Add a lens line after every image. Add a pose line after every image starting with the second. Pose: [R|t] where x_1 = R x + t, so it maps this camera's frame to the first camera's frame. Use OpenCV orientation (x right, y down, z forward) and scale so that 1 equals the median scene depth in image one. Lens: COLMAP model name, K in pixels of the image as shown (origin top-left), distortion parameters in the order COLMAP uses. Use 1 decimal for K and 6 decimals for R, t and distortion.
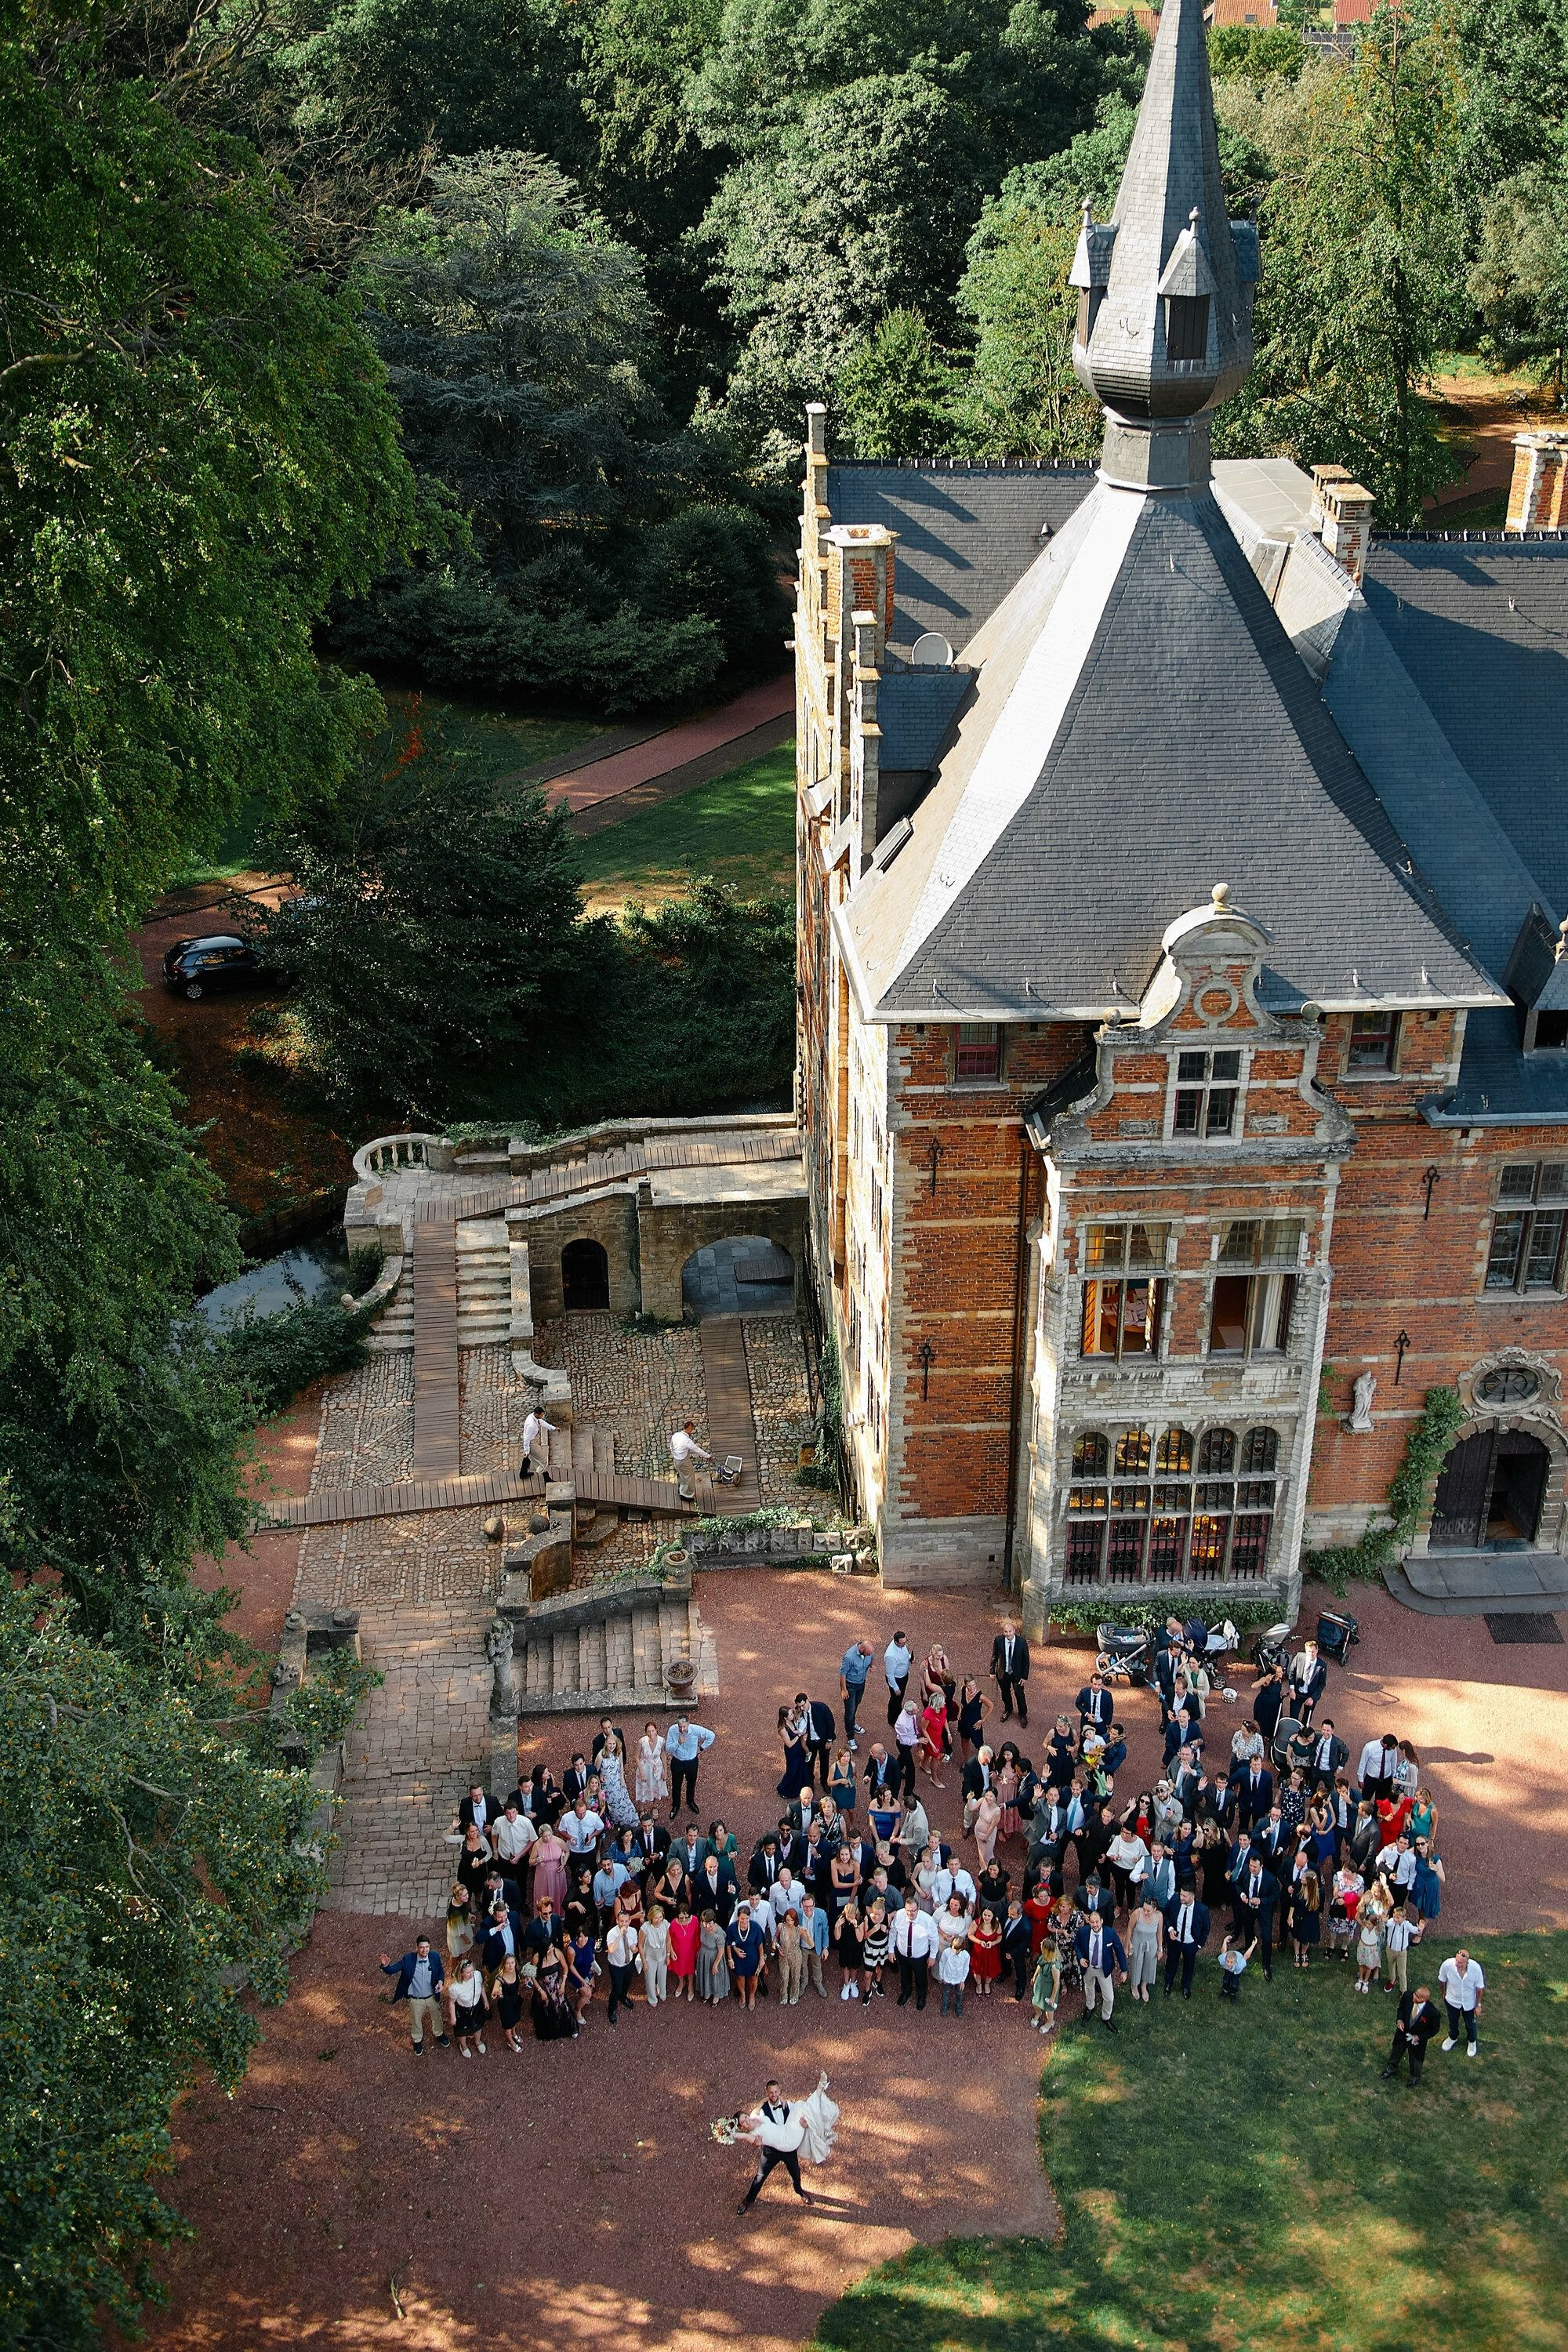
lens RADIAL K [[2589.3, 0, 784.0], [0, 2589.3, 1176.0], [0, 0, 1]] dist [-0.055759, 0.052467]
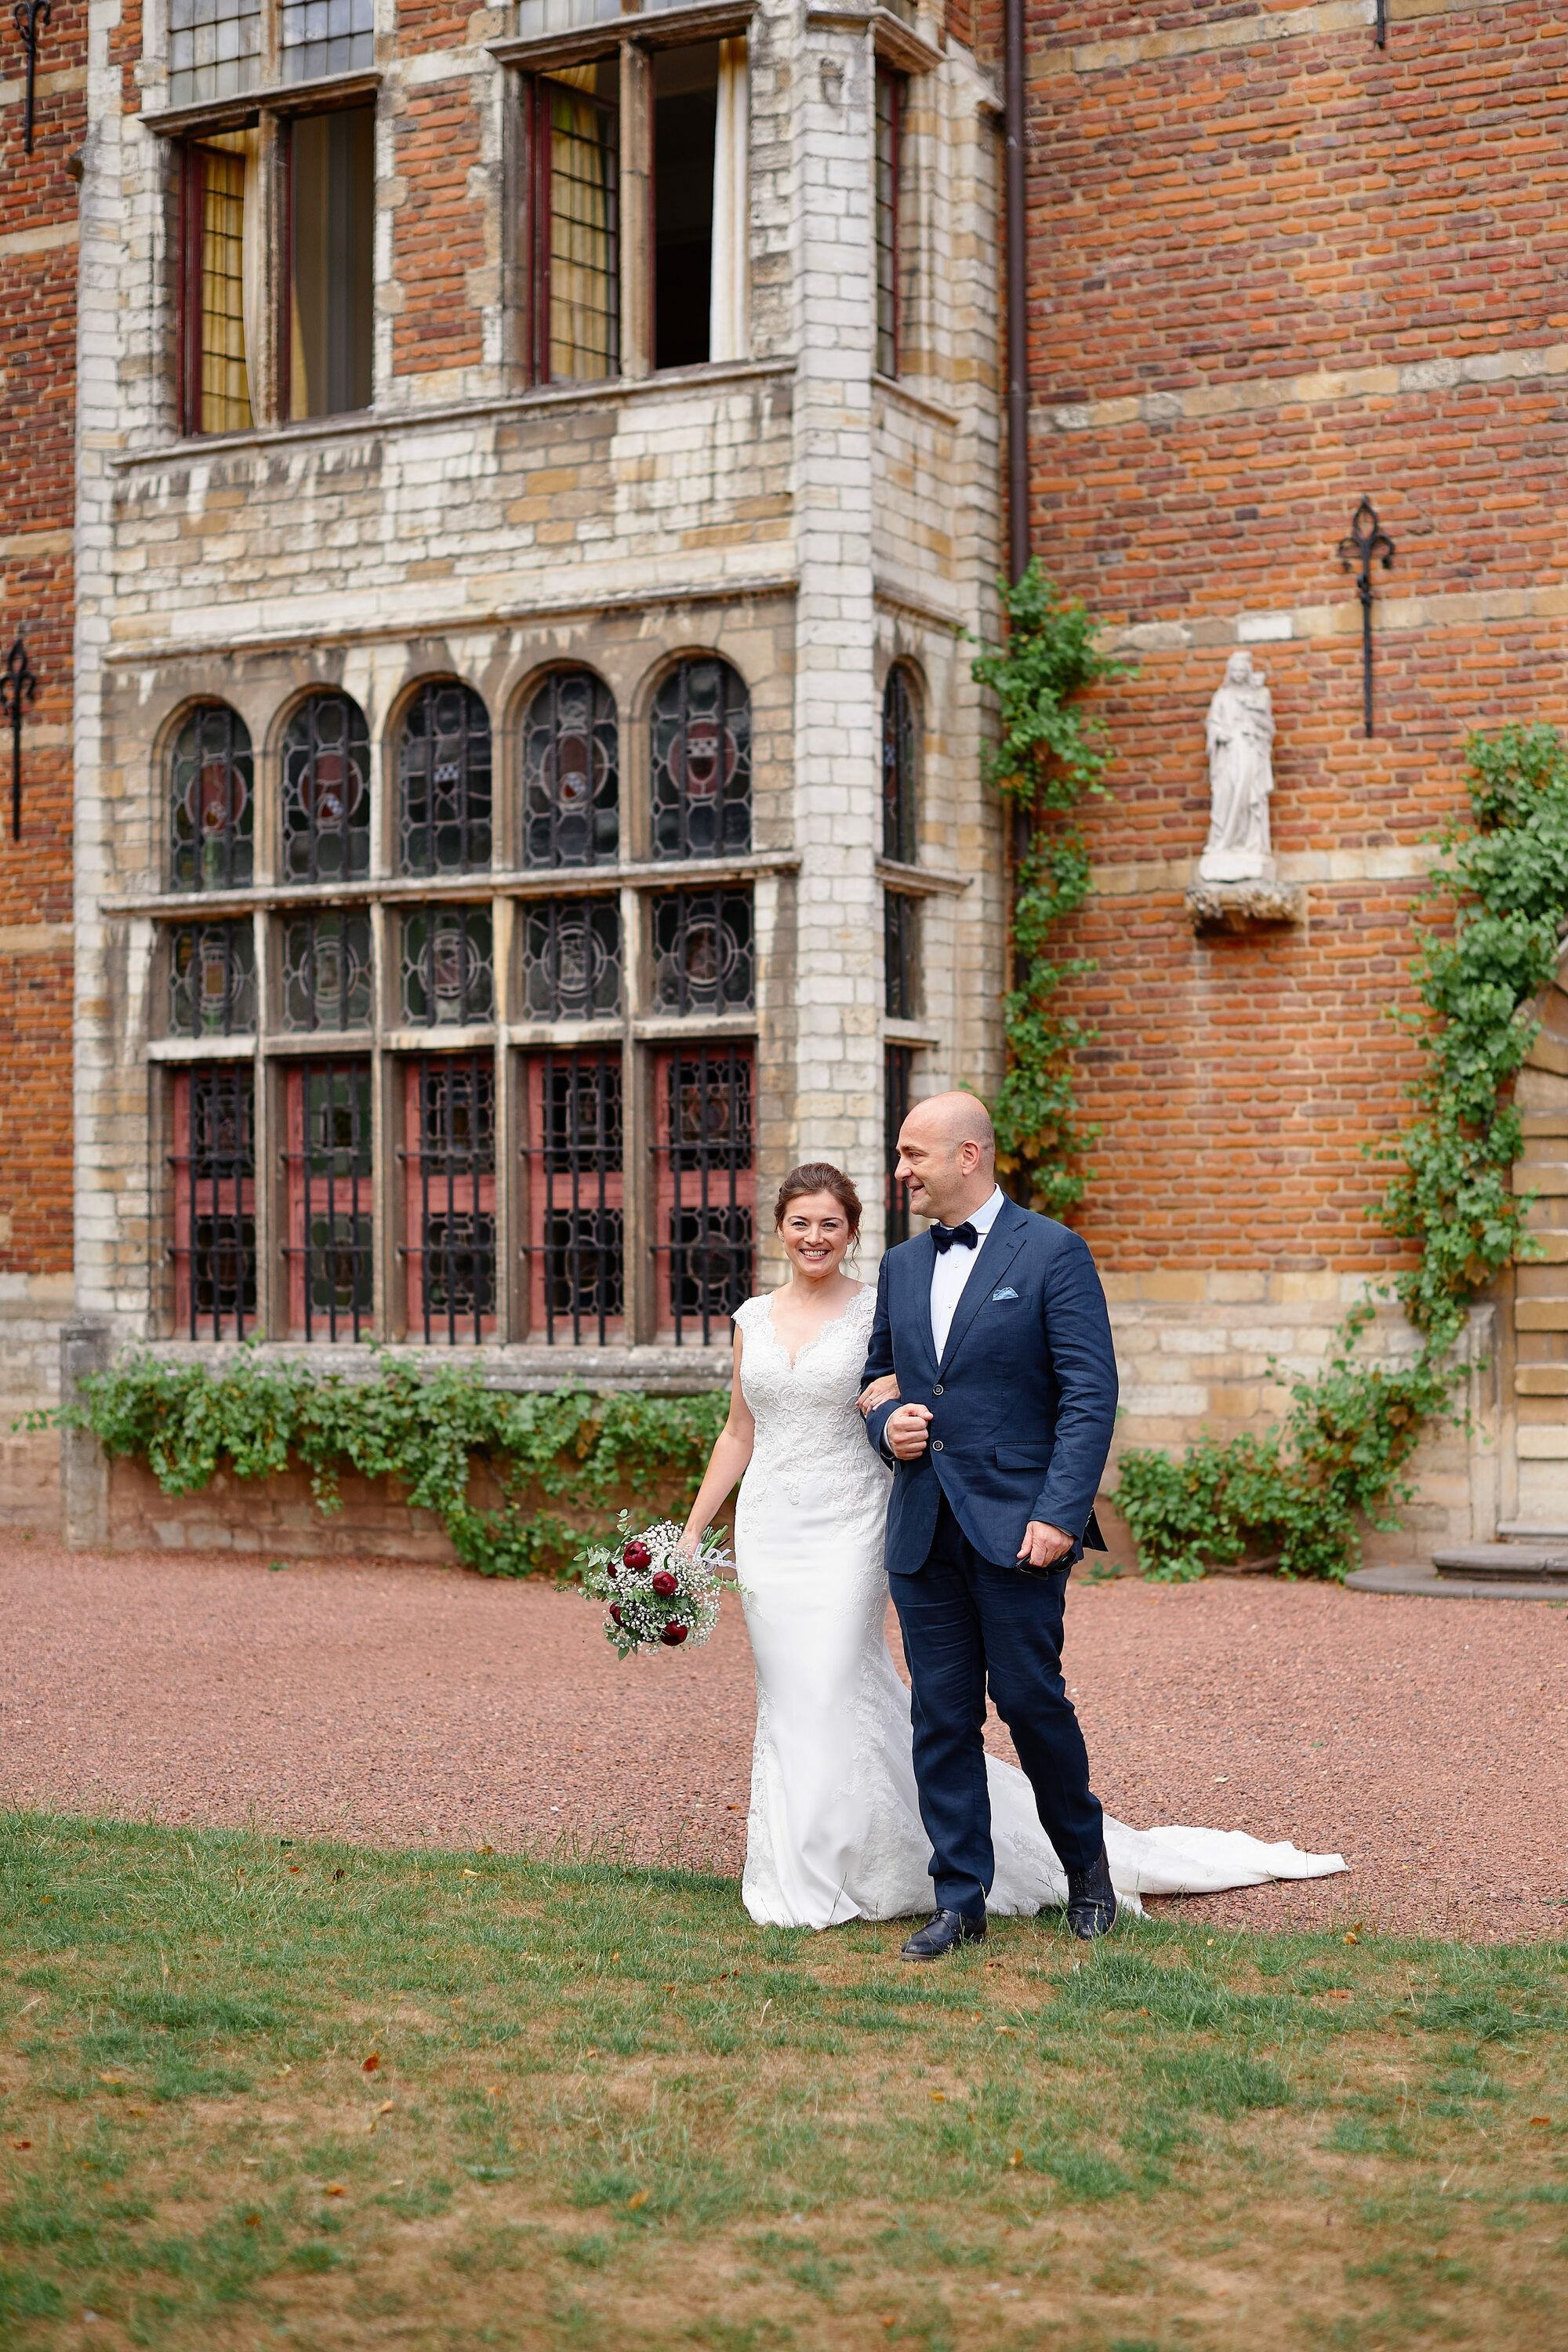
lens RADIAL K [[3711.4, 0, 784.0], [0, 3711.4, 1176.0], [0, 0, 1]] dist [-0.161854, 0.197391]
pose [[0.854507, -0.012341, -0.519294, 0.408165], [-0.252011, 0.864330, -0.435228, 0.324092], [0.454212, 0.502773, 0.735466, 0.748957]]
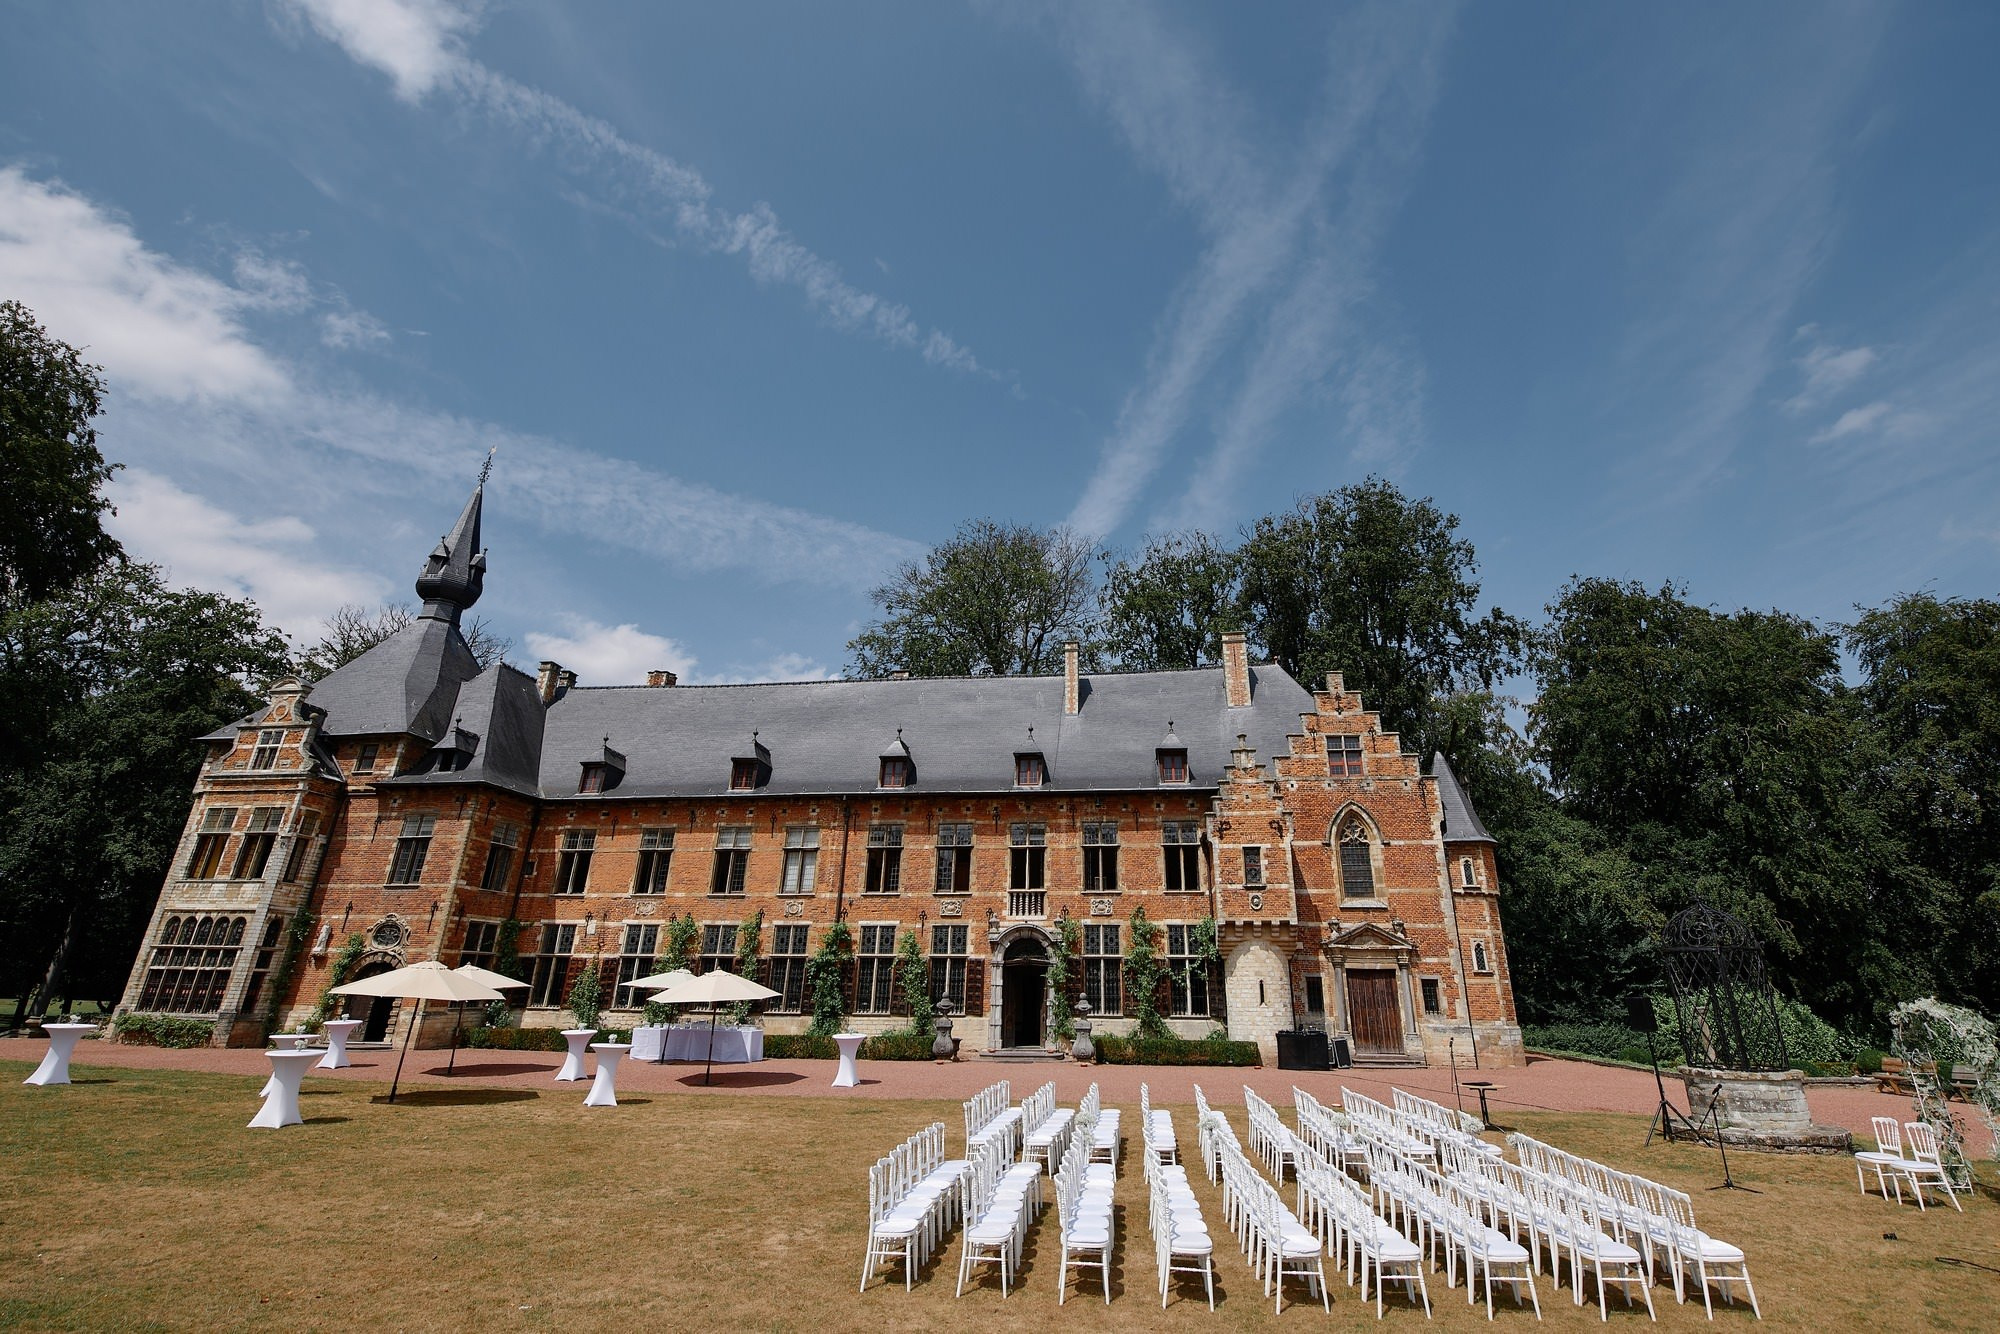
lens RADIAL K [[845.9, 0, 1041.8], [0, 845.9, 632.4], [0, 0, 1]] dist [-0.018235, -0.000413]
pose [[0.983378, -0.062162, -0.170599, 1.000968], [-0.096851, 0.615168, -0.782425, 0.438757], [0.153585, 0.785942, 0.598922, 0.502389]]
